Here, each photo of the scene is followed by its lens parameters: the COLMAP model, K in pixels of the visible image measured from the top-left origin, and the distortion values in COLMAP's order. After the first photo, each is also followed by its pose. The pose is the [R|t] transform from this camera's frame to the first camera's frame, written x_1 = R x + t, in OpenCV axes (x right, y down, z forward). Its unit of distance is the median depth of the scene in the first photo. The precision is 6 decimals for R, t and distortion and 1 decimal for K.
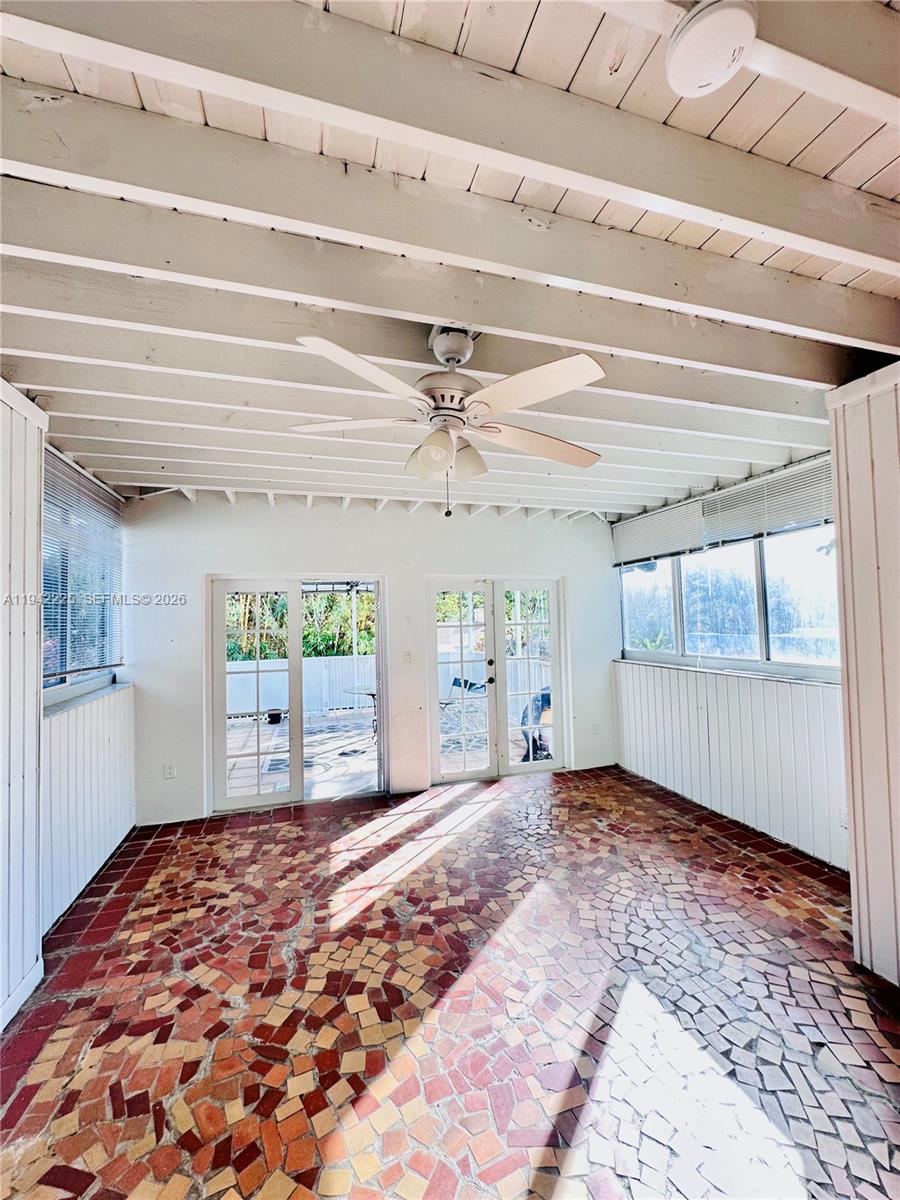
lens RADIAL K [[483.1, 0, 447.3], [0, 483.1, 604.0], [0, 0, 1]] dist [-0.009124, -0.000239]
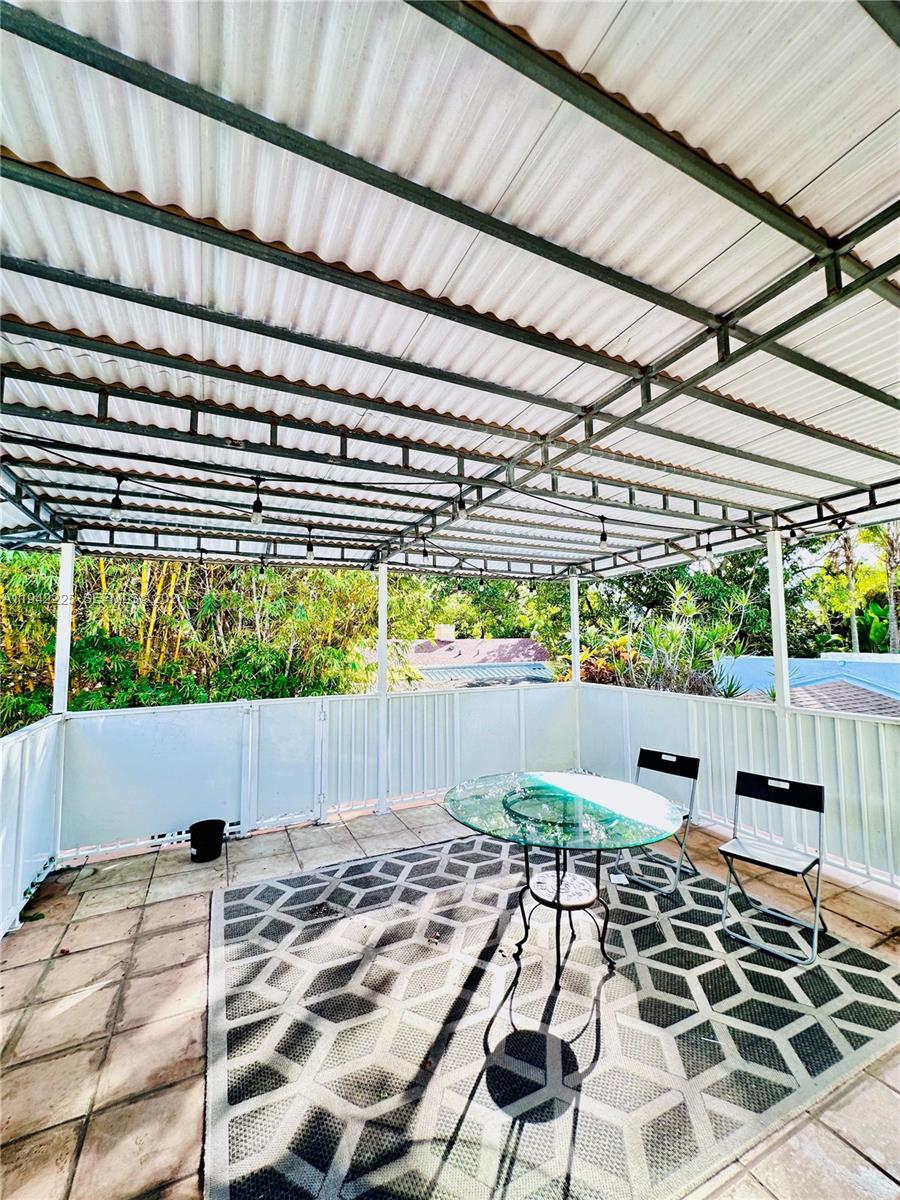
lens RADIAL K [[483.1, 0, 452.9], [0, 483.1, 601.4], [0, 0, 1]] dist [-0.009124, -0.000239]
pose [[0.985659, 0.029943, 0.166073, -0.285315], [-0.022868, 0.998754, -0.044353, 0.045675], [-0.167194, 0.039920, 0.985116, 0.692498]]
